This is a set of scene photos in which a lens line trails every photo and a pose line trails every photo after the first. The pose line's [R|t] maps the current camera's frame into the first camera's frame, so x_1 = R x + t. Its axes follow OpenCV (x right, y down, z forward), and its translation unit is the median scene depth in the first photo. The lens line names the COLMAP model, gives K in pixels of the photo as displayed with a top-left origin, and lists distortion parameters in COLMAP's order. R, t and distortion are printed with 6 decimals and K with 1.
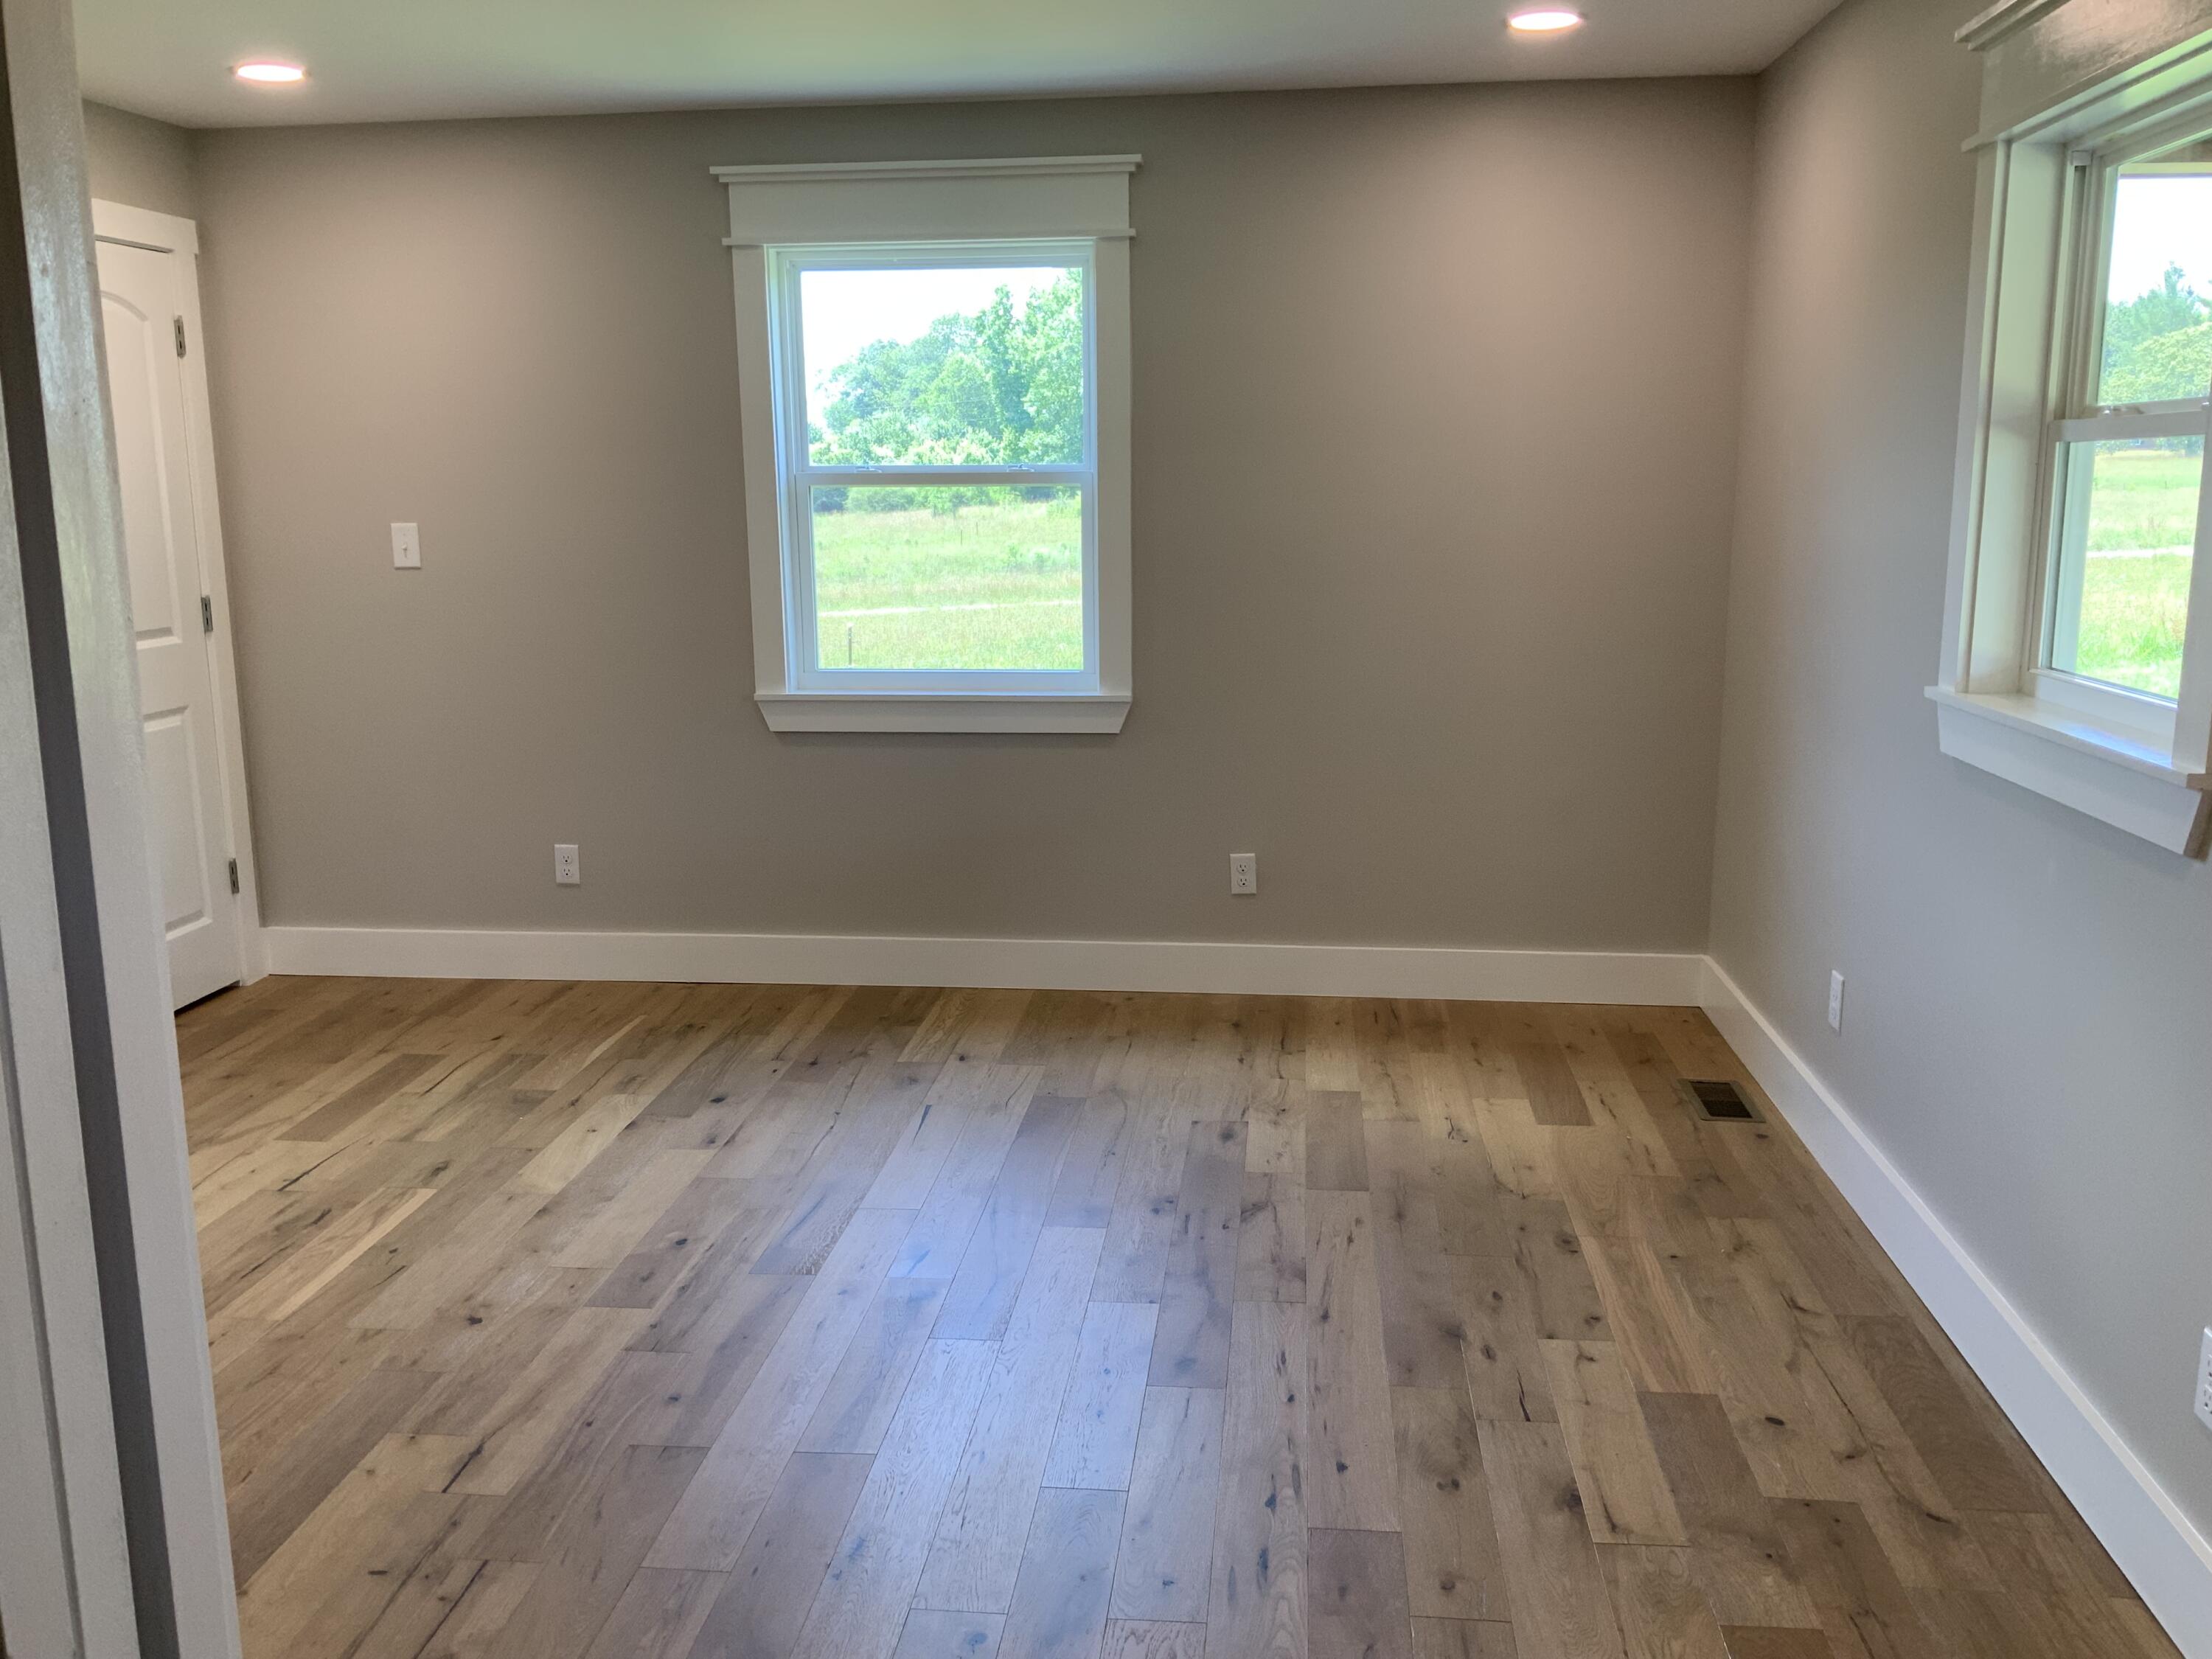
lens RADIAL K [[1843.2, 0, 1093.0], [0, 1843.2, 818.3], [0, 0, 1]] dist [0.145149, -0.318155]
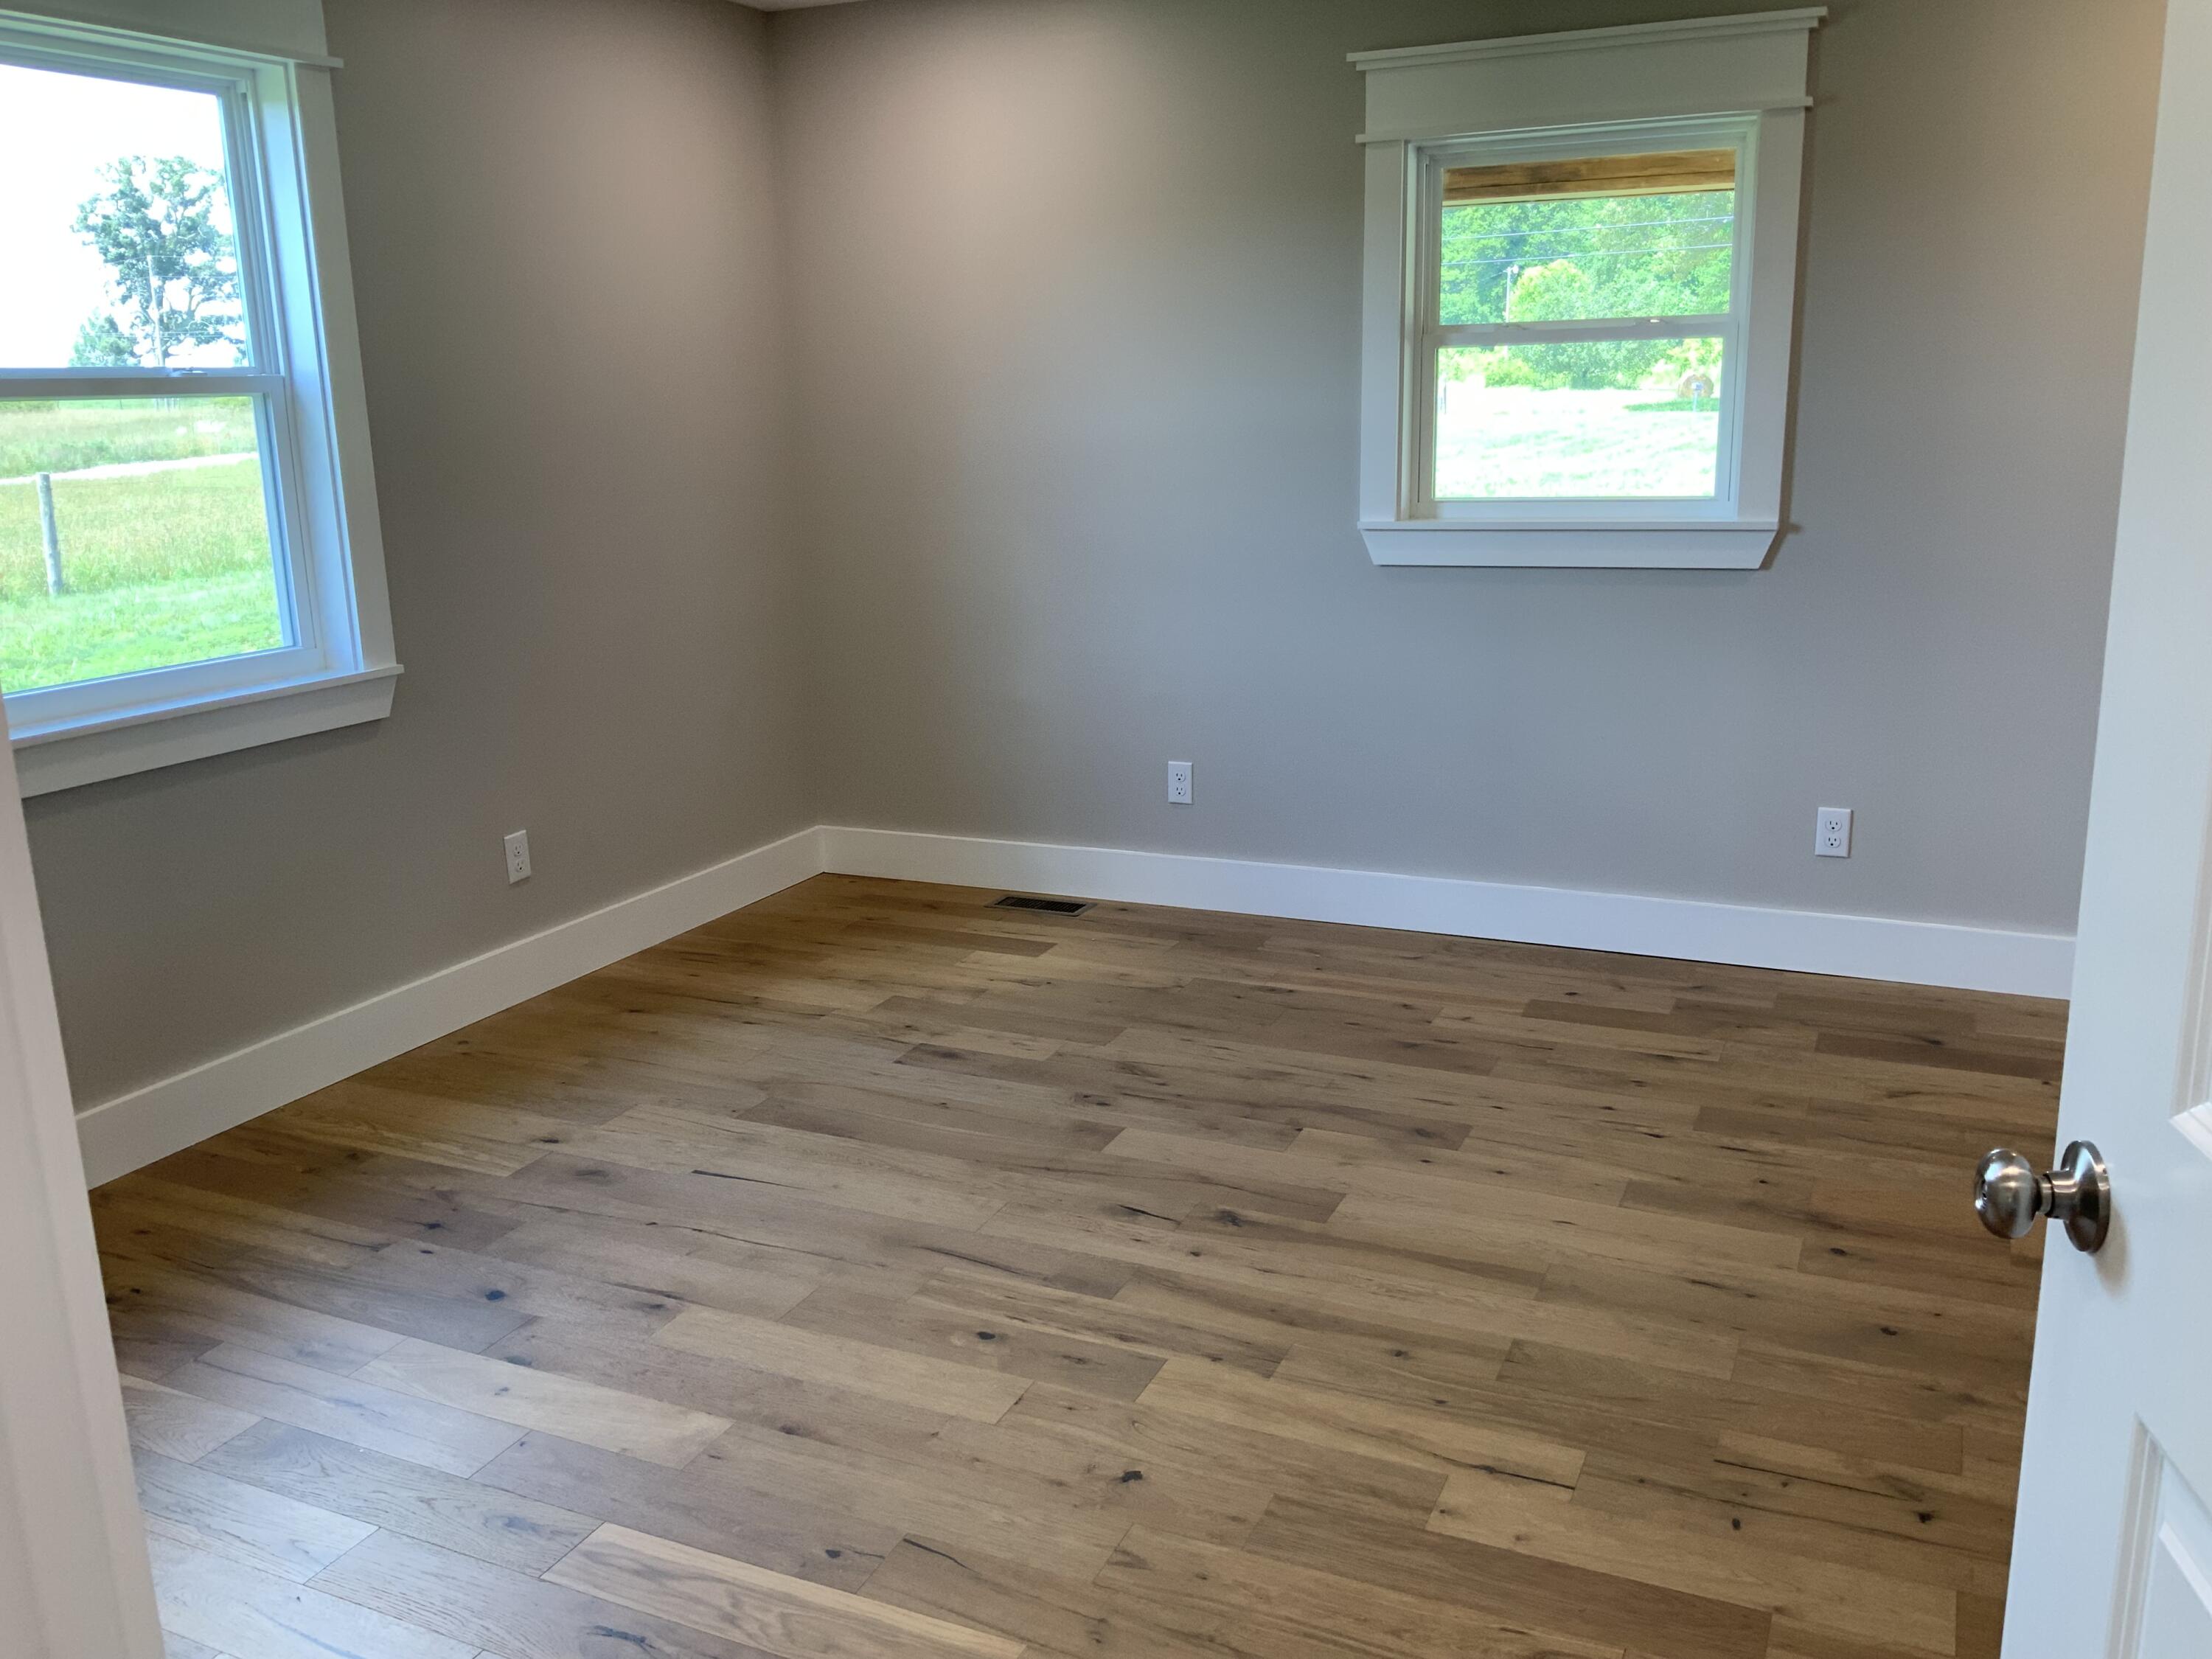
lens RADIAL K [[1843.2, 0, 1093.0], [0, 1843.2, 818.3], [0, 0, 1]] dist [0.145149, -0.318155]
pose [[0.305662, -0.212399, 0.928147, -0.802335], [0.188899, 0.968952, 0.159527, -0.094446], [-0.933214, 0.126565, 0.336294, 0.590995]]
